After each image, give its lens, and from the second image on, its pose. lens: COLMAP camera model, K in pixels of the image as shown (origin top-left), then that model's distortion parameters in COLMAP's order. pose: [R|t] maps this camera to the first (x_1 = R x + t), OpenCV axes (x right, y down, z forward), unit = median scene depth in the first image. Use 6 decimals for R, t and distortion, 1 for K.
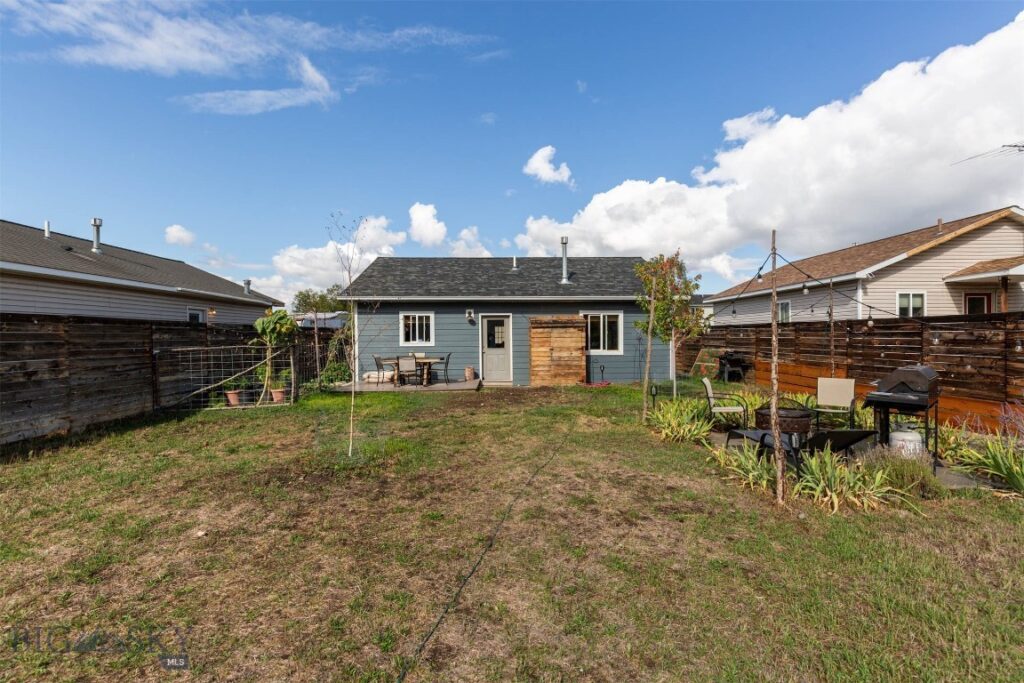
lens RADIAL K [[466.8, 0, 510.1], [0, 466.8, 336.8], [0, 0, 1]] dist [0.008020, -0.003833]
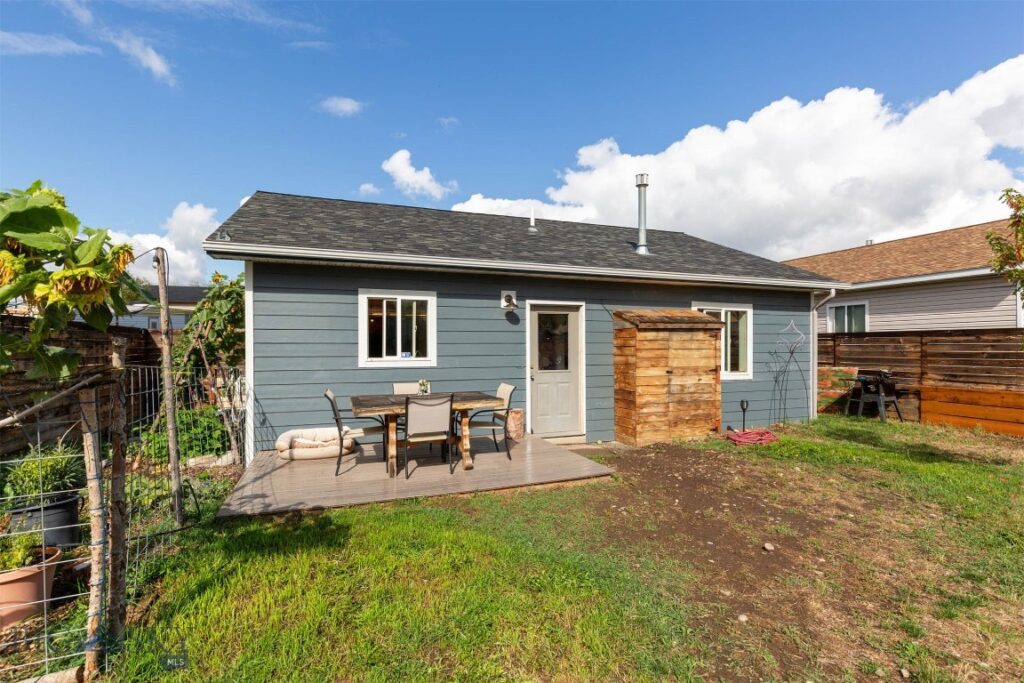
lens RADIAL K [[476.6, 0, 511.3], [0, 476.6, 346.7], [0, 0, 1]] dist [-0.004660, -0.000288]
pose [[0.953806, 0.006281, 0.300357, -0.233187], [-0.005298, 0.999978, -0.004087, 0.001474], [-0.300376, 0.002307, 0.953818, 0.527574]]
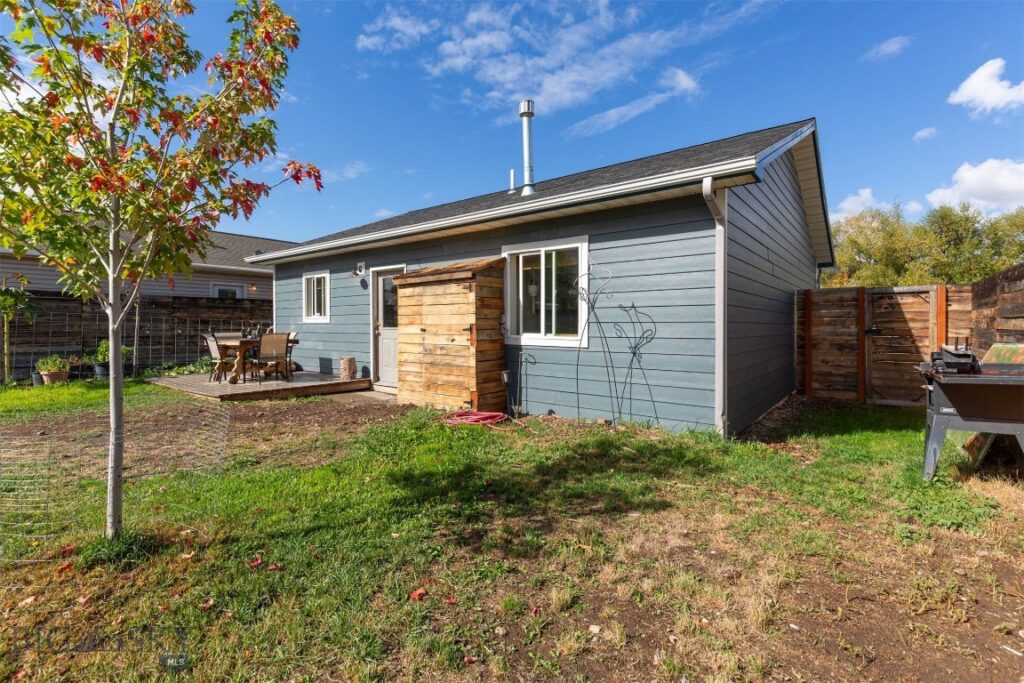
lens RADIAL K [[466.8, 0, 516.9], [0, 466.8, 327.0], [0, 0, 1]] dist [0.008020, -0.003833]
pose [[0.761193, 0.009807, -0.648451, 0.461644], [-0.007479, 0.999952, 0.006344, 0.019371], [0.648482, 0.000020, 0.761230, 0.672842]]
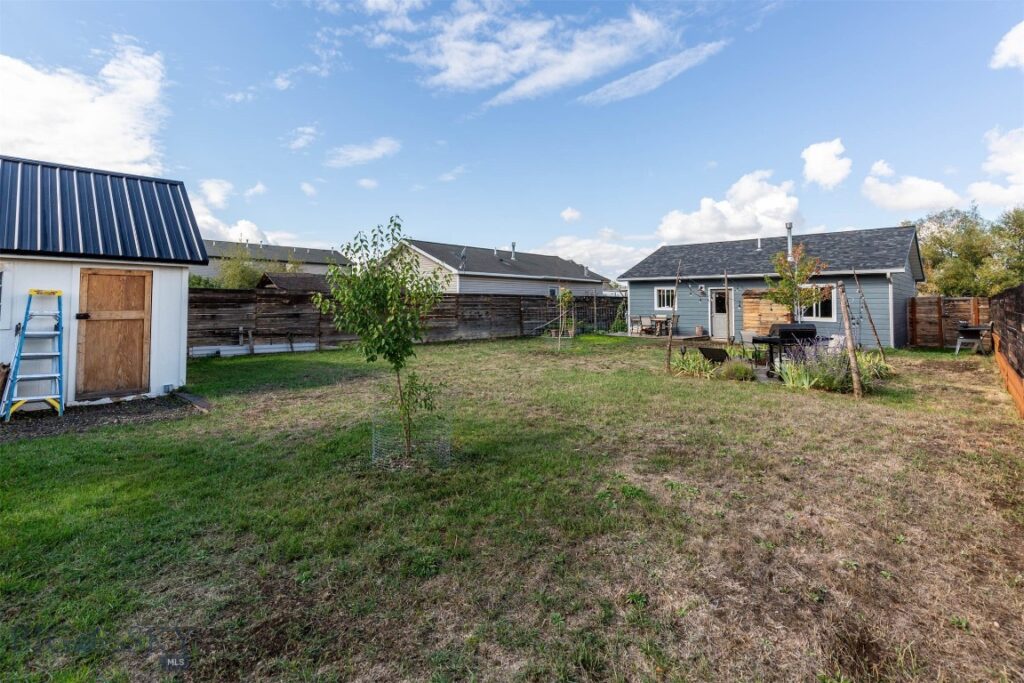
lens RADIAL K [[495.8, 0, 492.2], [0, 495.8, 283.6], [0, 0, 1]] dist [0.000067, -0.000205]
pose [[0.685372, -0.017497, -0.727983, 0.561630], [-0.010836, 0.999356, -0.034222, -0.004607], [0.728113, 0.031343, 0.684740, -0.463948]]
